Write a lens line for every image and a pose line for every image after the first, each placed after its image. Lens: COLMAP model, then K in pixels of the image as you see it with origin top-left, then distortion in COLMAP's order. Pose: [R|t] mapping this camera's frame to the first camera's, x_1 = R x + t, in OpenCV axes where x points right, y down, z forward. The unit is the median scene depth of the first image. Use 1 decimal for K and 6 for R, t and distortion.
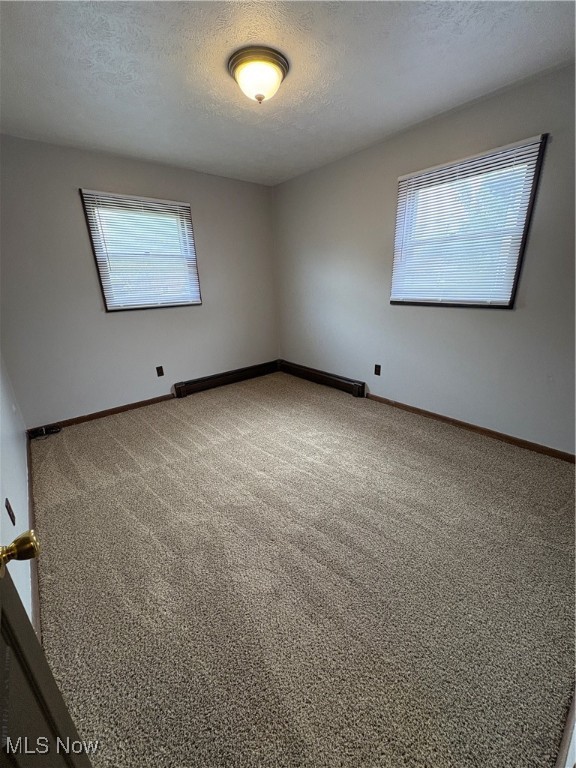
lens RADIAL K [[305.0, 0, 288.0], [0, 305.0, 384.0], [0, 0, 1]] dist [0.000768, 0.000076]
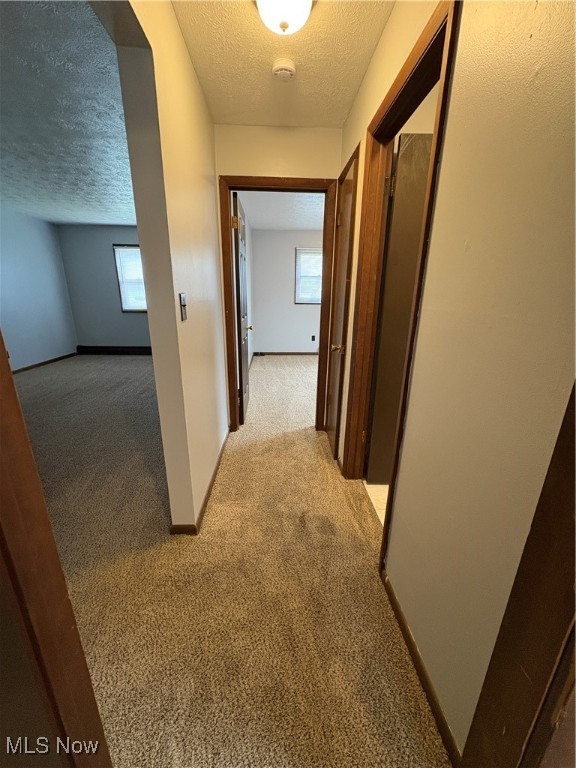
lens RADIAL K [[305.0, 0, 288.0], [0, 305.0, 384.0], [0, 0, 1]] dist [0.000768, 0.000076]
pose [[0.796125, 0.219020, -0.564106, 0.651901], [-0.231259, 0.971563, 0.050843, 0.197597], [0.559200, 0.089977, 0.824136, -0.676826]]
